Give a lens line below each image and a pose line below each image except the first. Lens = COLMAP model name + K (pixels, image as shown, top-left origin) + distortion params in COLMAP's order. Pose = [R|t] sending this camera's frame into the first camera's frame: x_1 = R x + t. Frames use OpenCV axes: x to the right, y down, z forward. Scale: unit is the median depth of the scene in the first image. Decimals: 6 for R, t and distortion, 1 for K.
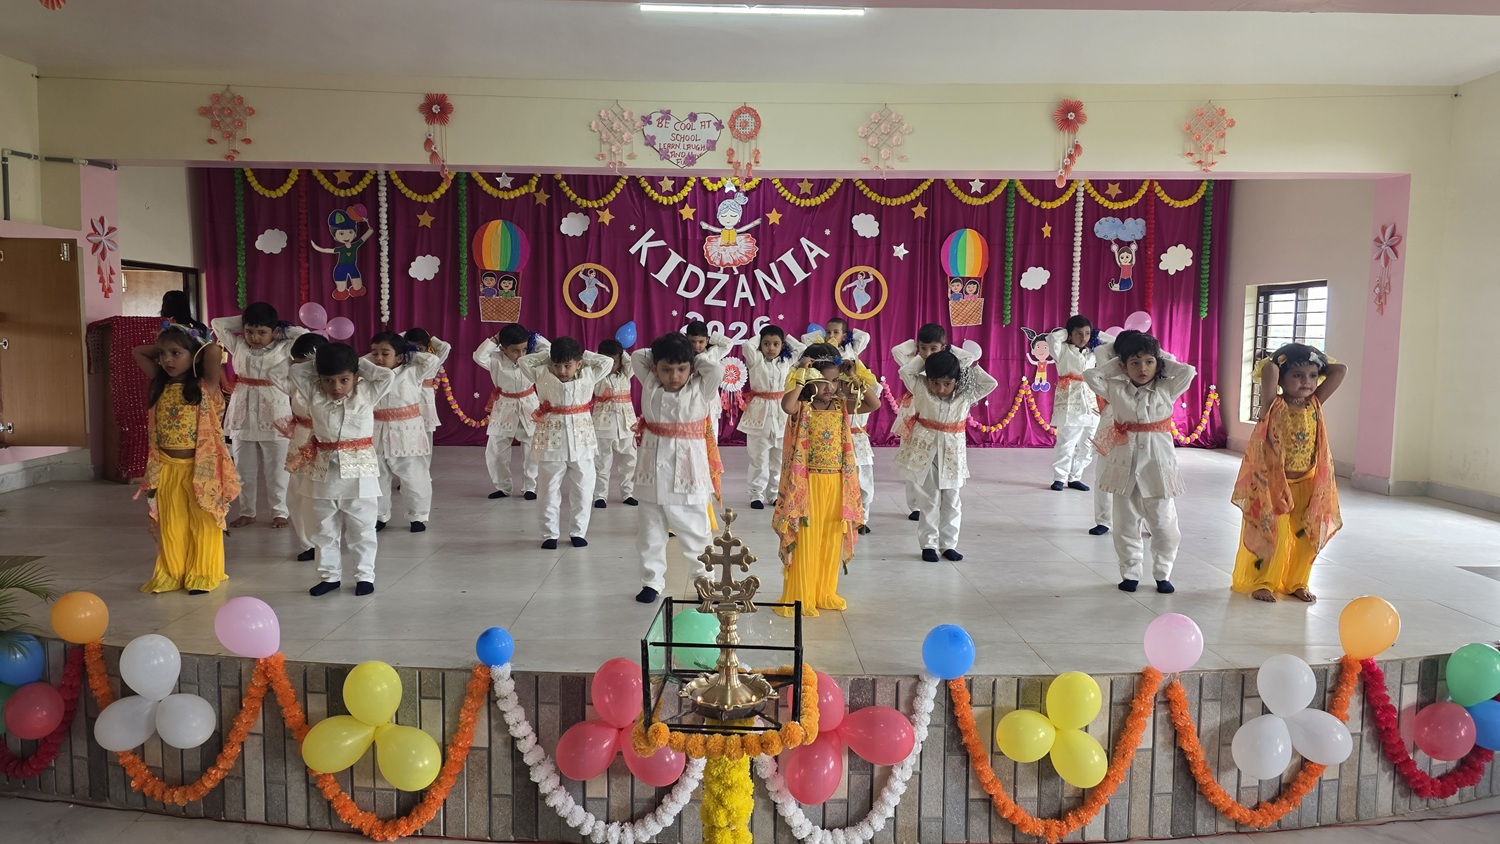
lens RADIAL K [[957.3, 0, 745.2], [0, 957.3, 417.5], [0, 0, 1]] dist [0.112080, -0.111137]
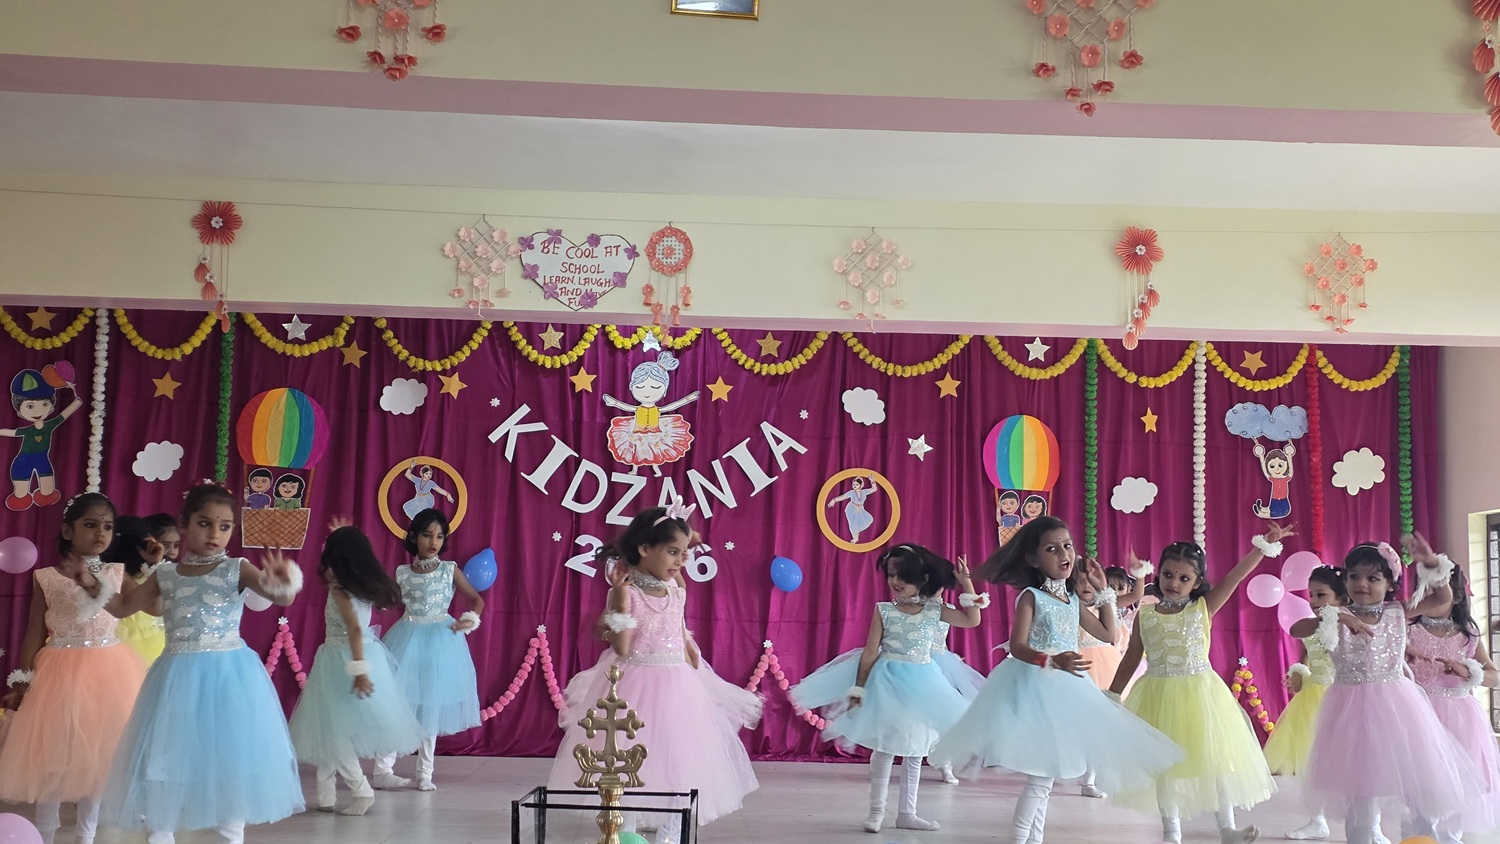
lens RADIAL K [[1928.1, 0, 744.0], [0, 1928.1, 433.4], [0, 0, 1]] dist [0.228548, -0.636474]
pose [[0.999607, 0.016364, 0.022747, 0.018134], [-0.011547, 0.980184, -0.197751, 0.073296], [-0.025532, 0.197411, 0.979988, -0.249764]]
